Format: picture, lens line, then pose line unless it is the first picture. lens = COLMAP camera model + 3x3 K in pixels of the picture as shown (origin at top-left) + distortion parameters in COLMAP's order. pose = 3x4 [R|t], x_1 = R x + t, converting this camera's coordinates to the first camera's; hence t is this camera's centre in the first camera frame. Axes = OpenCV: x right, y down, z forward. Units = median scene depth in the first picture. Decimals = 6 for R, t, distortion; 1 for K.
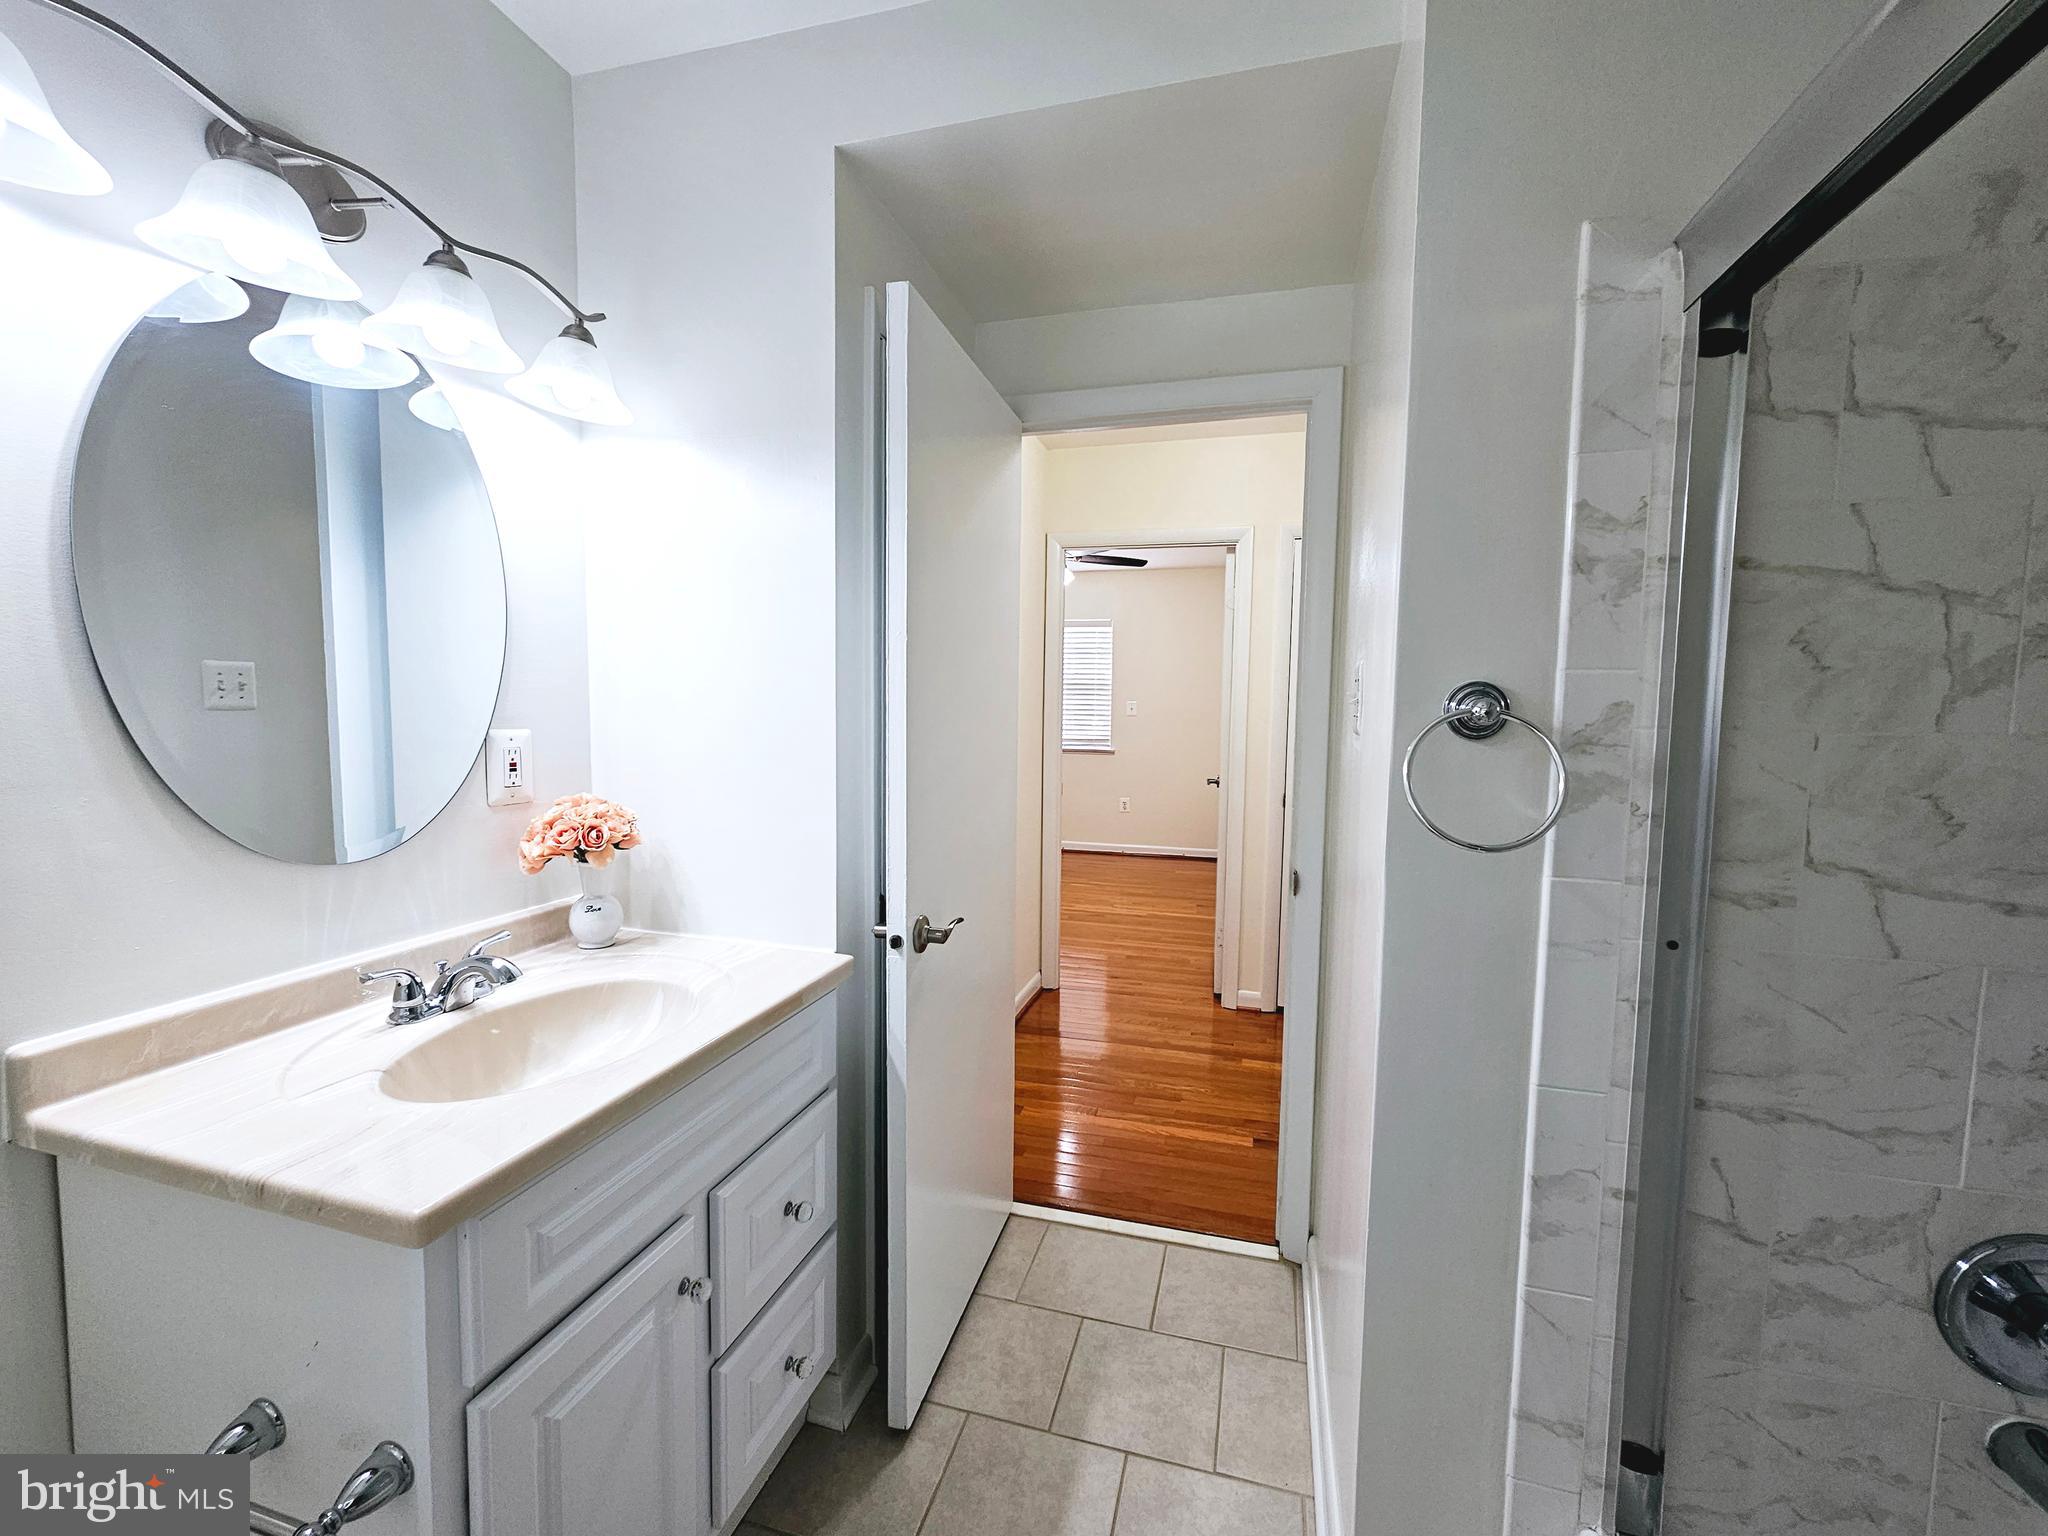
lens RADIAL K [[840.0, 0, 1031.5], [0, 840.0, 764.5], [0, 0, 1]] dist [-0.003380, 0.000343]
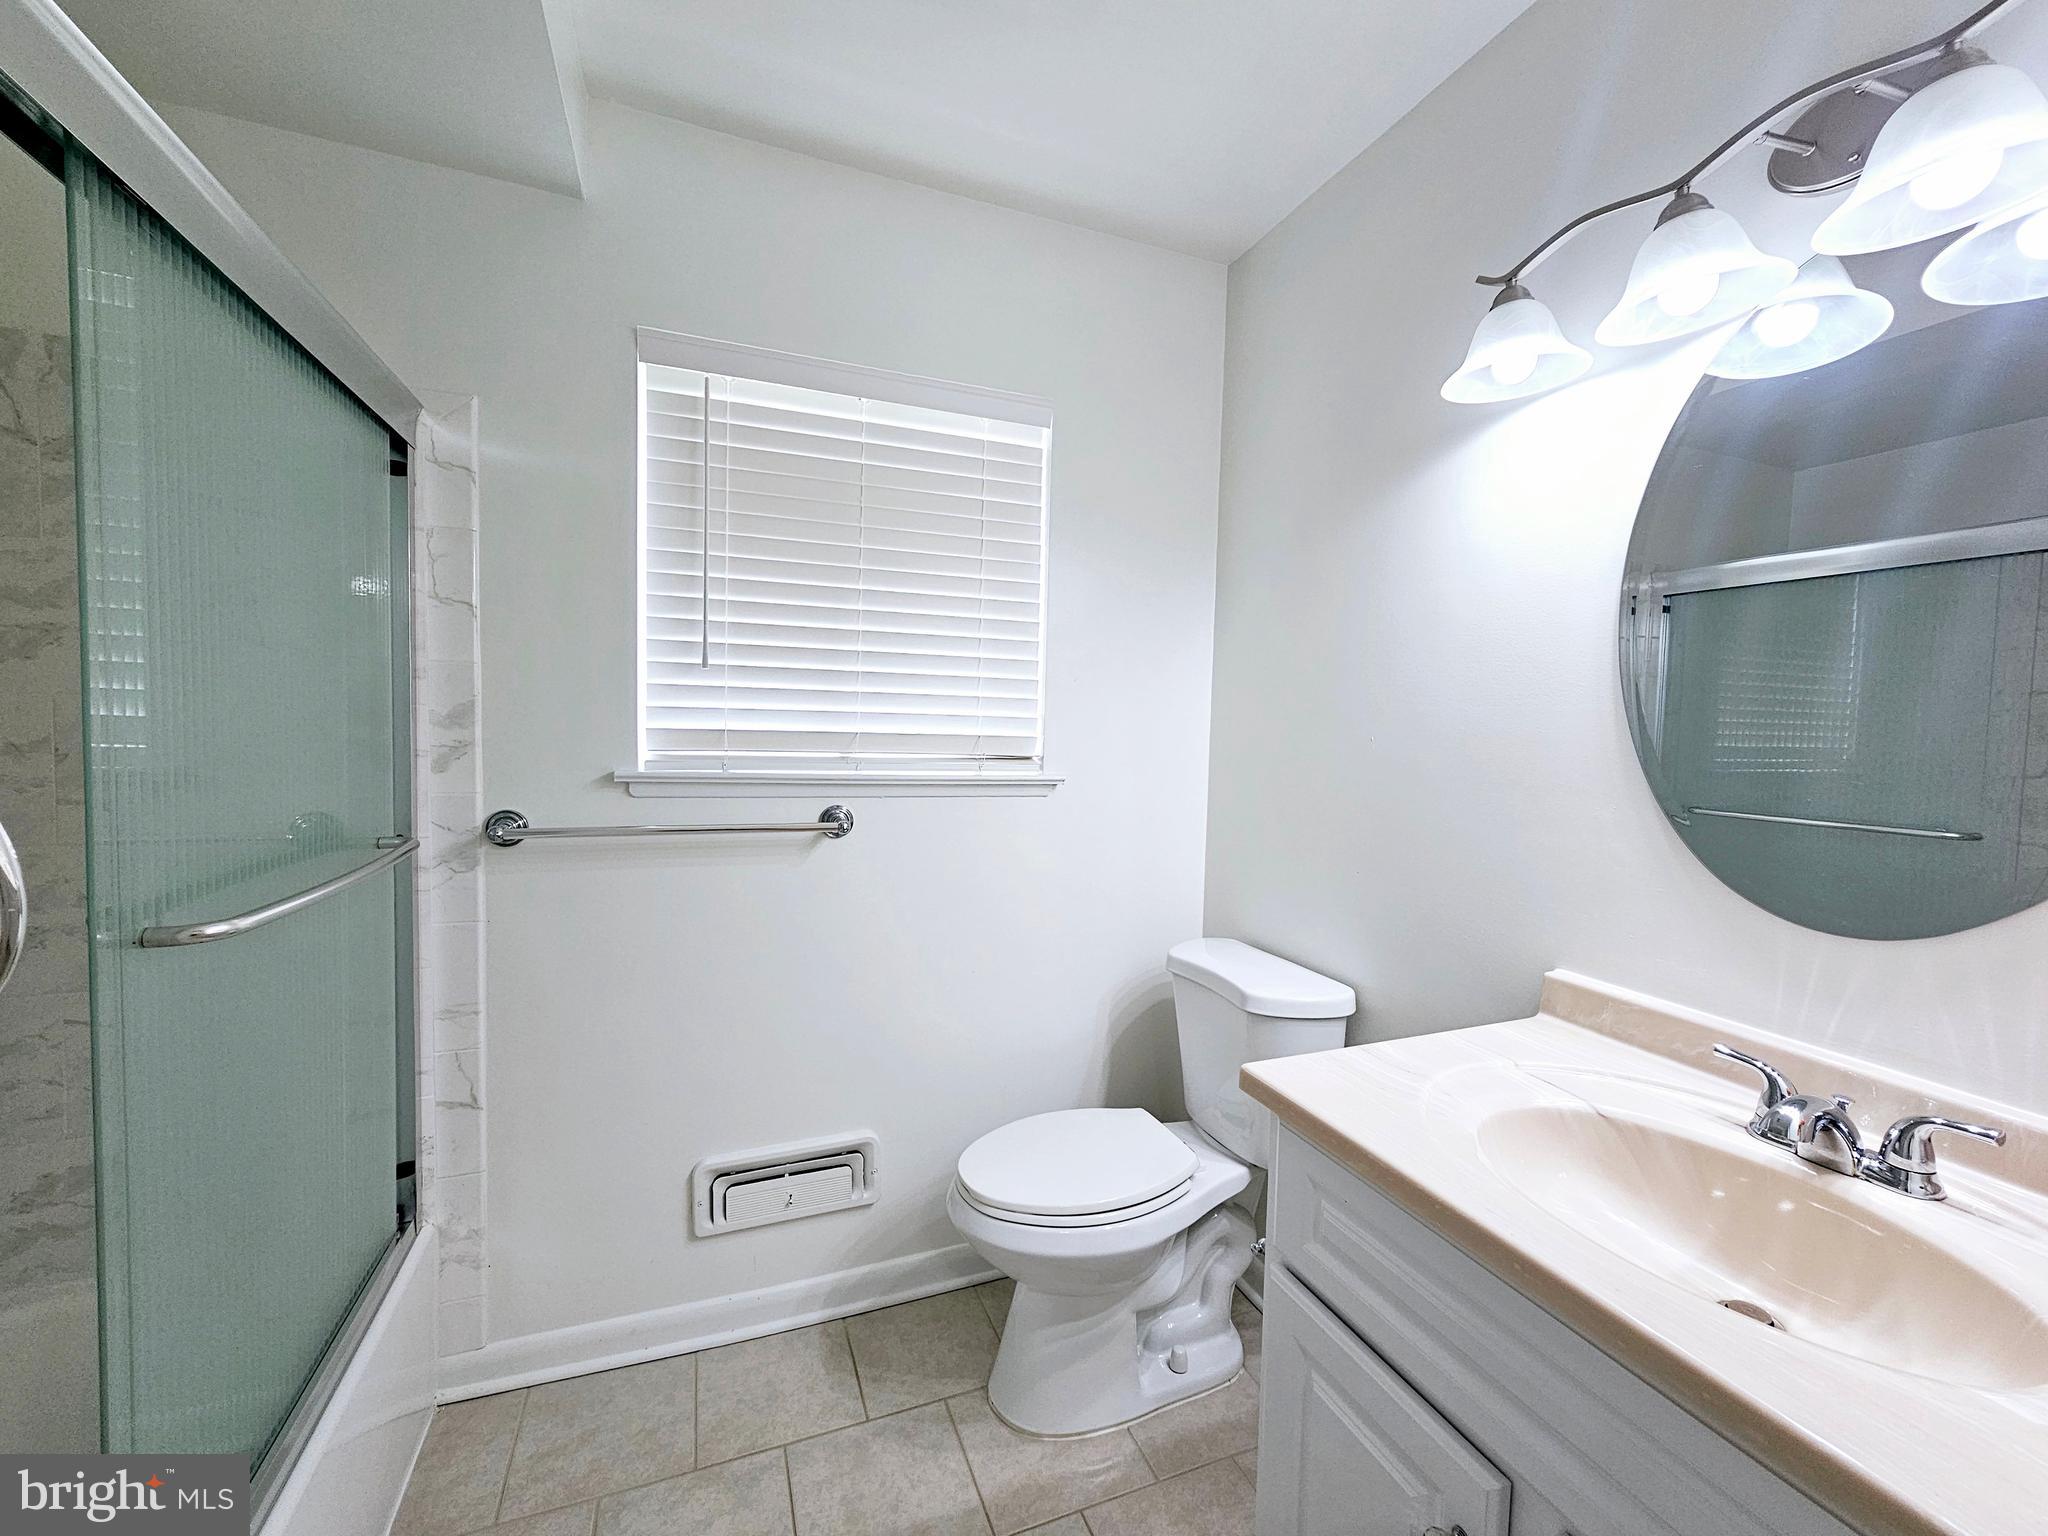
lens RADIAL K [[840.0, 0, 1031.5], [0, 840.0, 764.5], [0, 0, 1]] dist [-0.003380, 0.000343]
pose [[-0.790815, 0.007701, -0.612007, 0.340426], [-0.080625, 0.989897, 0.116638, -0.095137], [0.606721, 0.141583, -0.782204, 1.356490]]
